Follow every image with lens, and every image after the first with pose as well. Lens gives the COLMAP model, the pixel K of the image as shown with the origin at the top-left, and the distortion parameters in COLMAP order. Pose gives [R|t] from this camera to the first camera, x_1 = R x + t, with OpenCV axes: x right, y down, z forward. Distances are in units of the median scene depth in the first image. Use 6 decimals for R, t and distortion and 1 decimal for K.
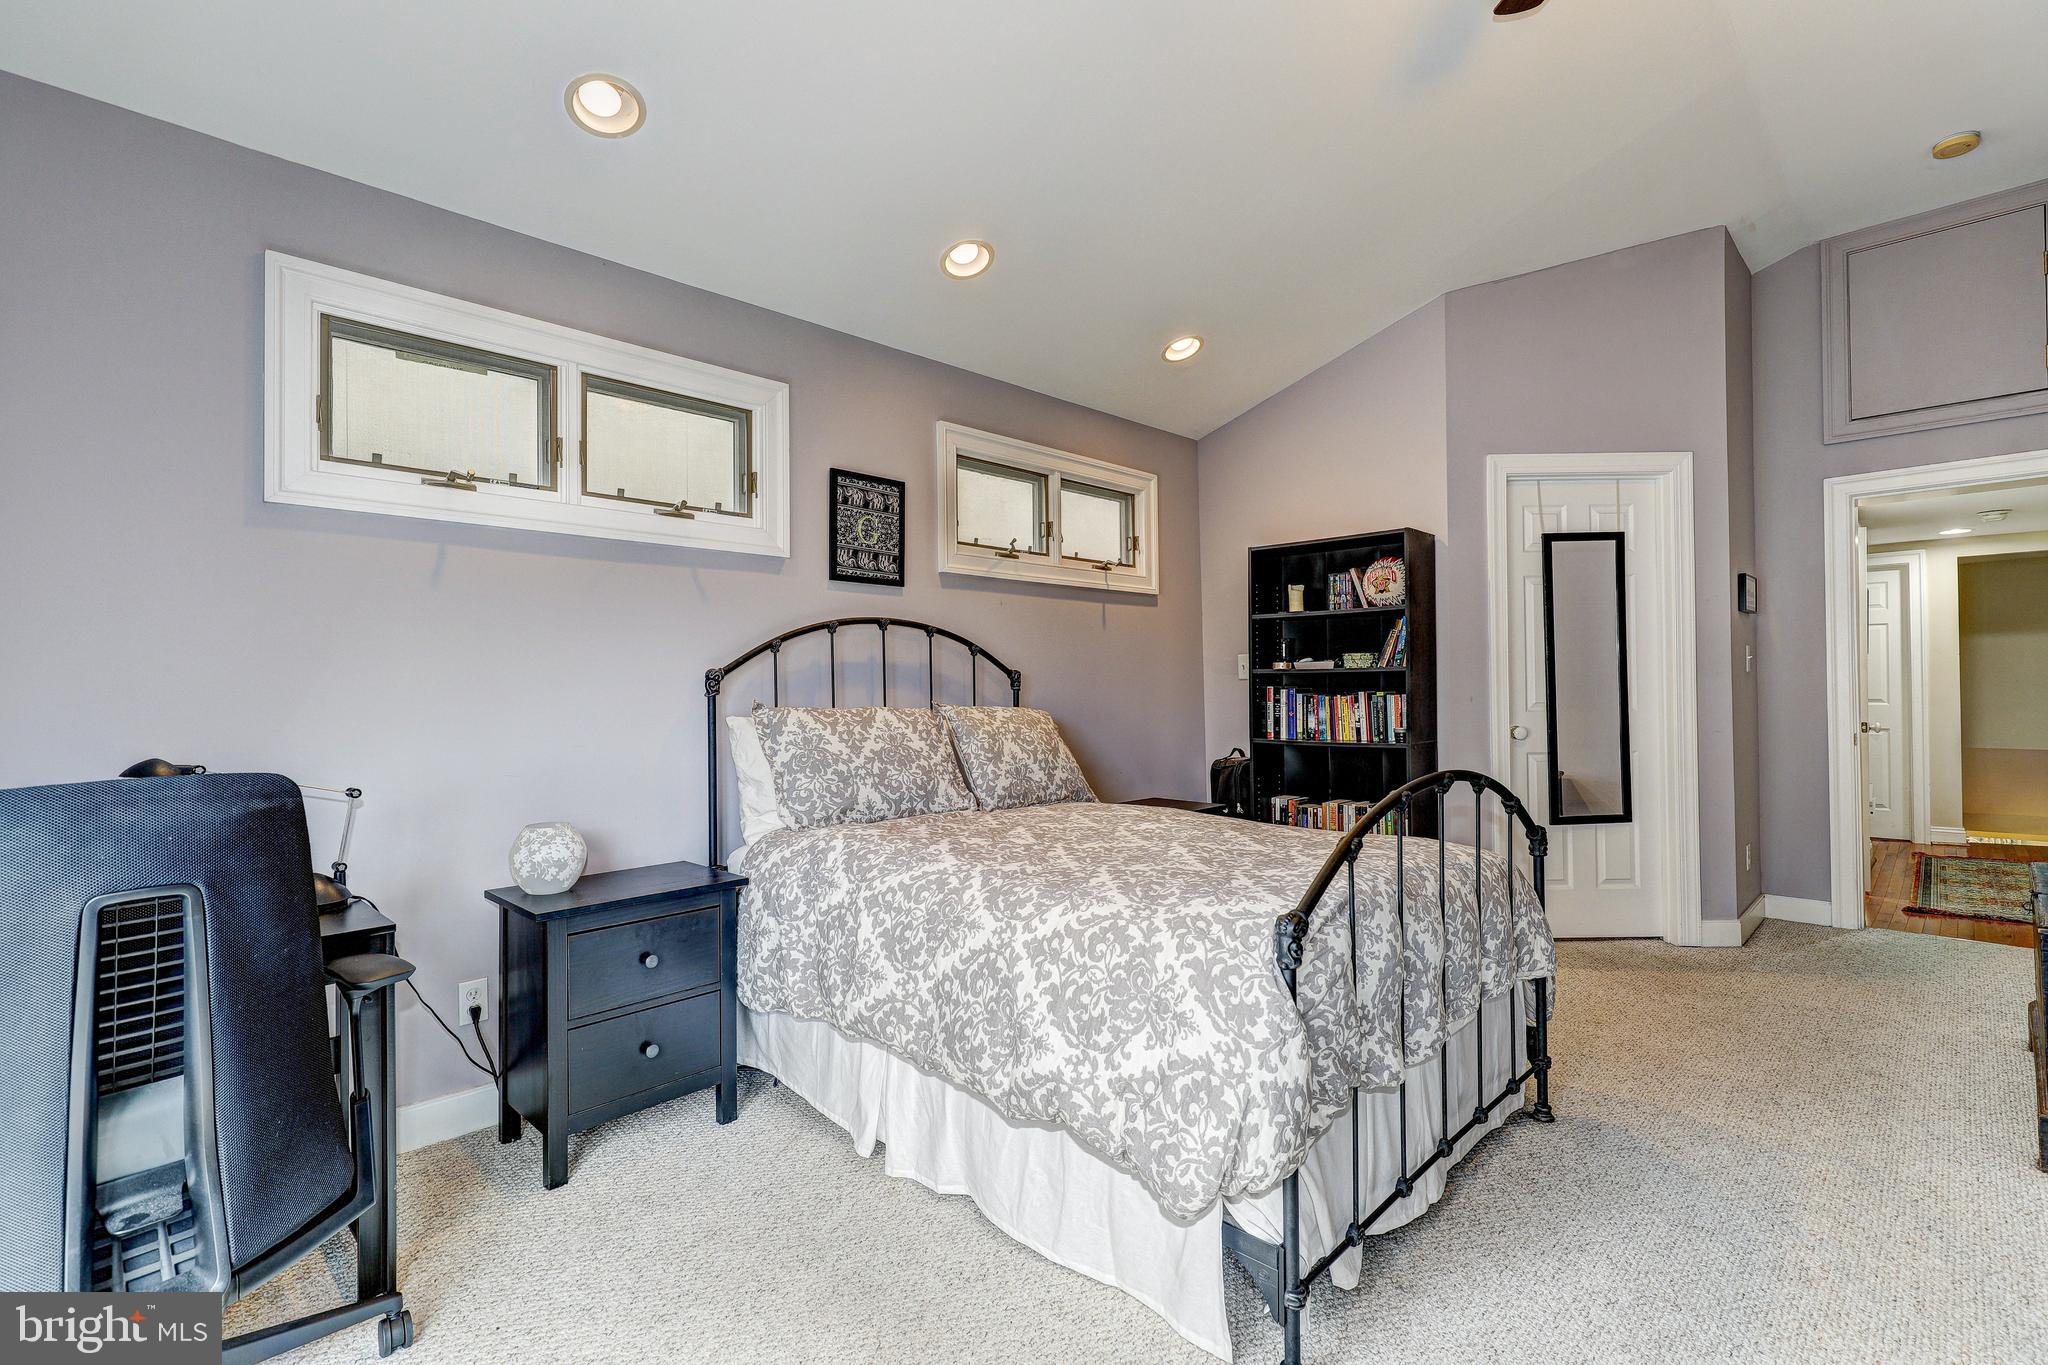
lens RADIAL K [[901.2, 0, 1022.5], [0, 901.2, 679.3], [0, 0, 1]] dist [0.001152, 0.000047]
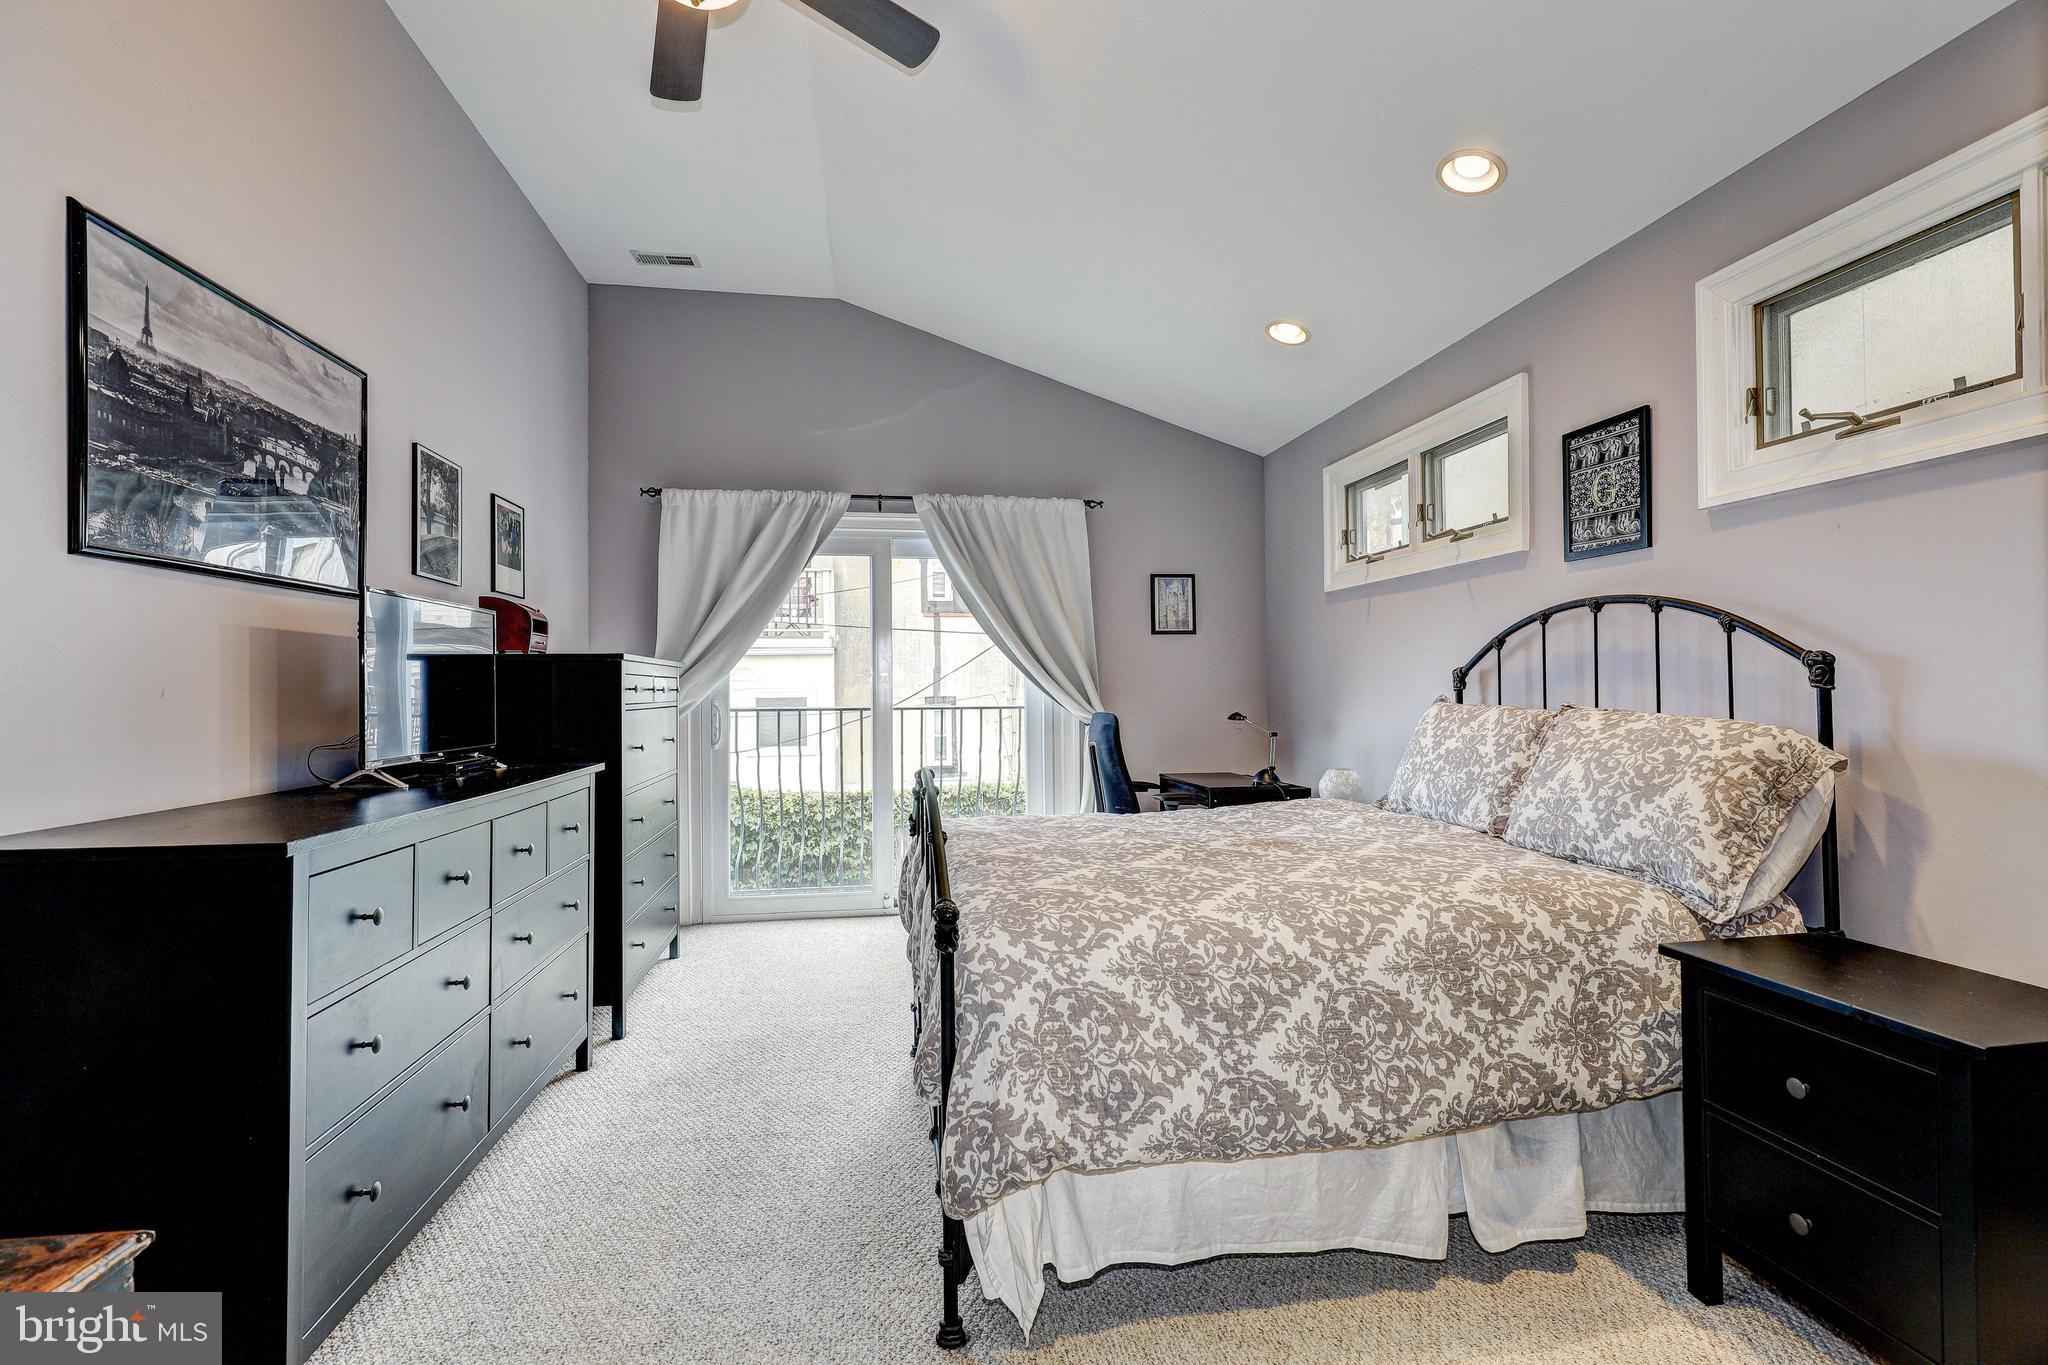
lens RADIAL K [[901.2, 0, 1023.6], [0, 901.2, 678.3], [0, 0, 1]] dist [0.001152, 0.000047]
pose [[-0.581669, 0.000642, -0.813425, 0.780314], [0.009347, 0.999939, -0.005895, 0.003907], [0.813372, -0.011032, -0.581640, 1.035110]]
